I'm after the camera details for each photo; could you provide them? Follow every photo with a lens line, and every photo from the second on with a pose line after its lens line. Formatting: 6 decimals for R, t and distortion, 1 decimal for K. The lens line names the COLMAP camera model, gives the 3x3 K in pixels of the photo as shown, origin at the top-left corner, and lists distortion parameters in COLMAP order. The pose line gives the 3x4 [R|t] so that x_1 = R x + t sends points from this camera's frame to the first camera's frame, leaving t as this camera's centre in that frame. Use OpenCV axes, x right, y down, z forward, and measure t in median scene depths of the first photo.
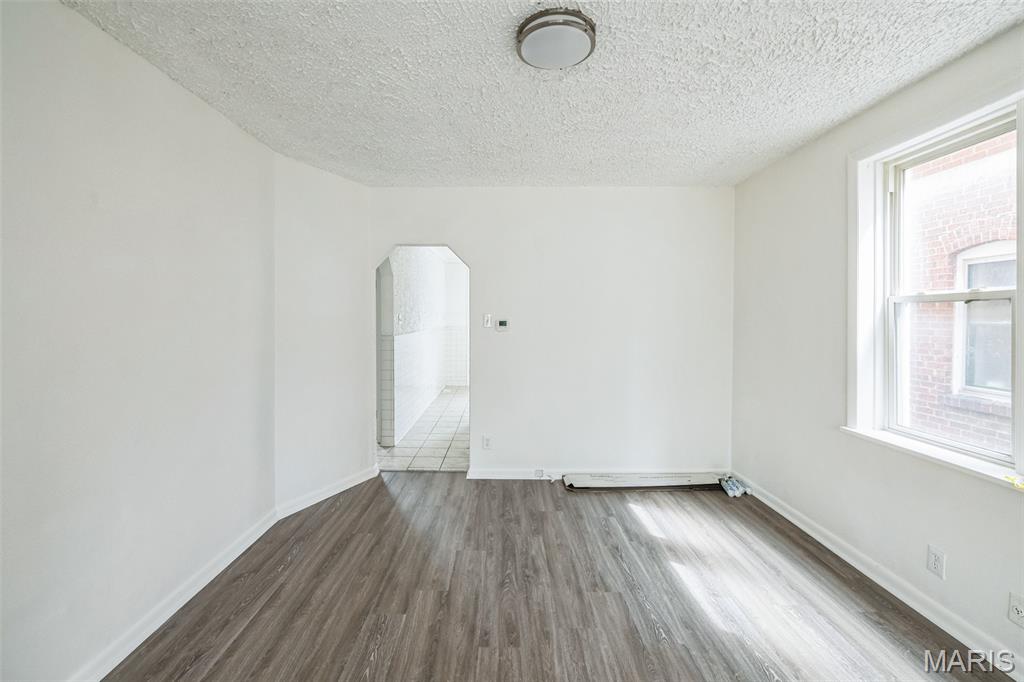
lens RADIAL K [[433.7, 0, 507.7], [0, 433.7, 314.1], [0, 0, 1]] dist [-0.000252, -0.000322]
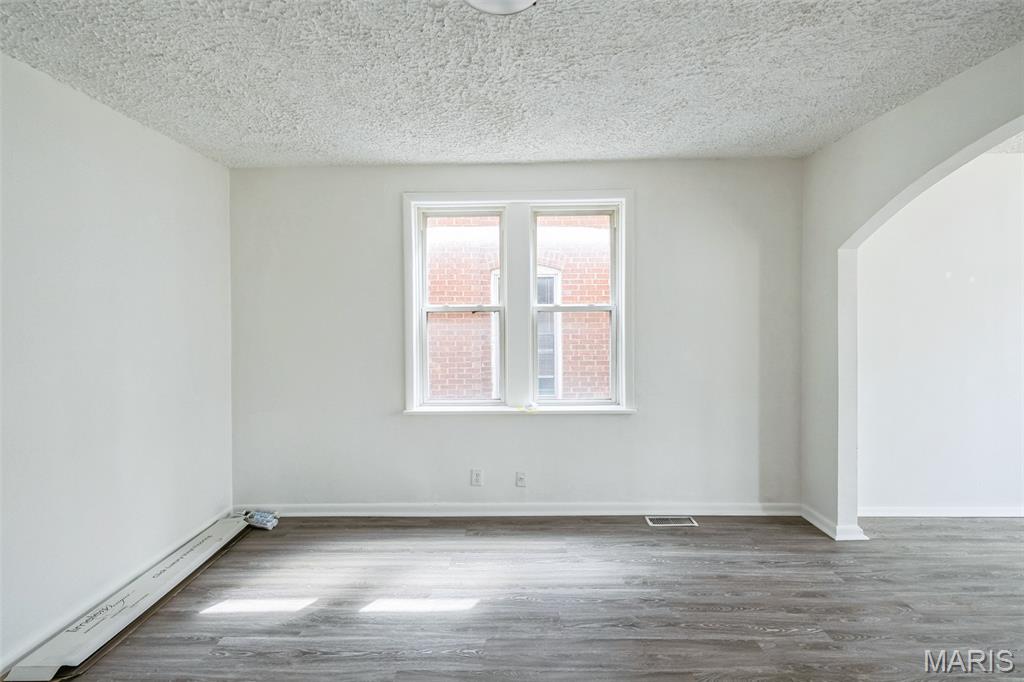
lens RADIAL K [[433.7, 0, 507.7], [0, 433.7, 314.1], [0, 0, 1]] dist [-0.000252, -0.000322]
pose [[0.032880, 0.004734, 0.999448, -0.460640], [0.002170, 0.999986, -0.004808, -0.009620], [-0.999457, 0.002327, 0.032869, 0.663430]]
